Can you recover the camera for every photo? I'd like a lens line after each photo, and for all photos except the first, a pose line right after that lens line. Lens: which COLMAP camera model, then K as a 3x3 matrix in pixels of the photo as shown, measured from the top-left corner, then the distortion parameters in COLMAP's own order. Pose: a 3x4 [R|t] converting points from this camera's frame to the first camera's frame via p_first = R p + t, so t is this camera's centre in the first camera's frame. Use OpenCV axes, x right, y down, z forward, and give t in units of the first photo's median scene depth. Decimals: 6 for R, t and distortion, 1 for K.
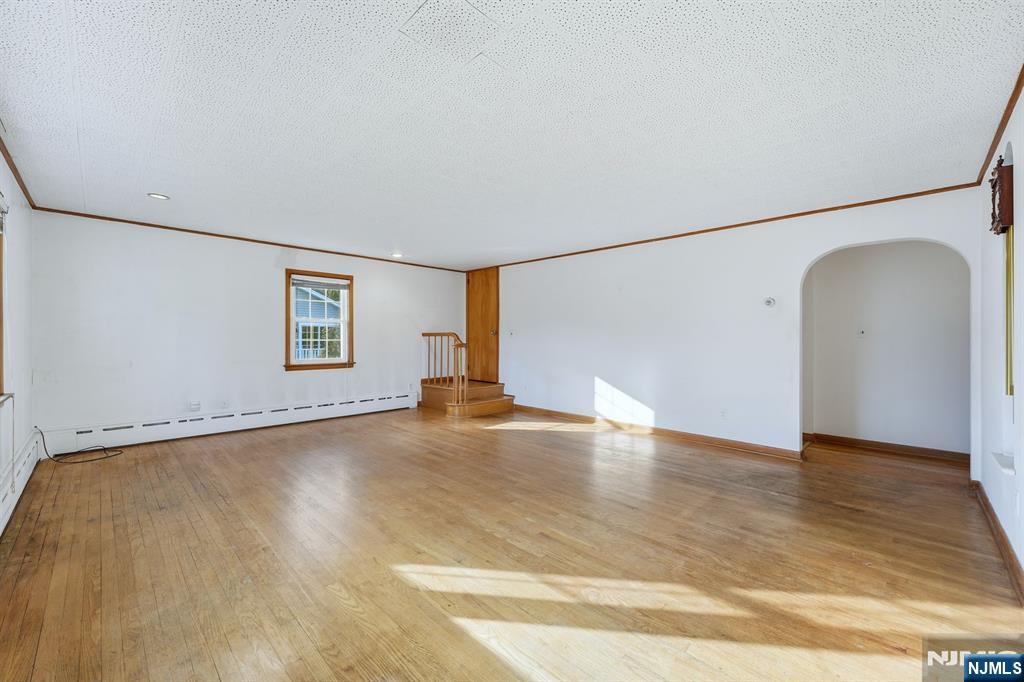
lens RADIAL K [[409.0, 0, 511.1], [0, 409.0, 338.2], [0, 0, 1]] dist [-0.000556, -0.000066]
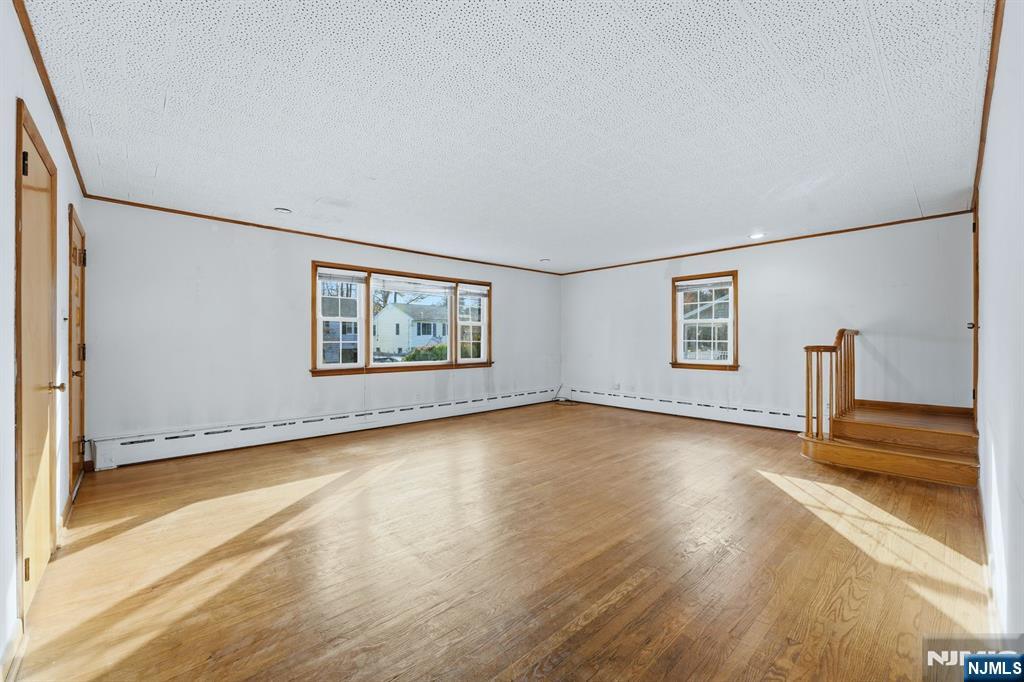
lens RADIAL K [[409.0, 0, 511.1], [0, 409.0, 338.2], [0, 0, 1]] dist [-0.000556, -0.000066]
pose [[-0.049039, -0.006475, -0.998776, 0.633262], [0.000619, 0.999979, -0.006513, 0.005181], [0.998797, -0.000937, -0.049034, 0.631116]]
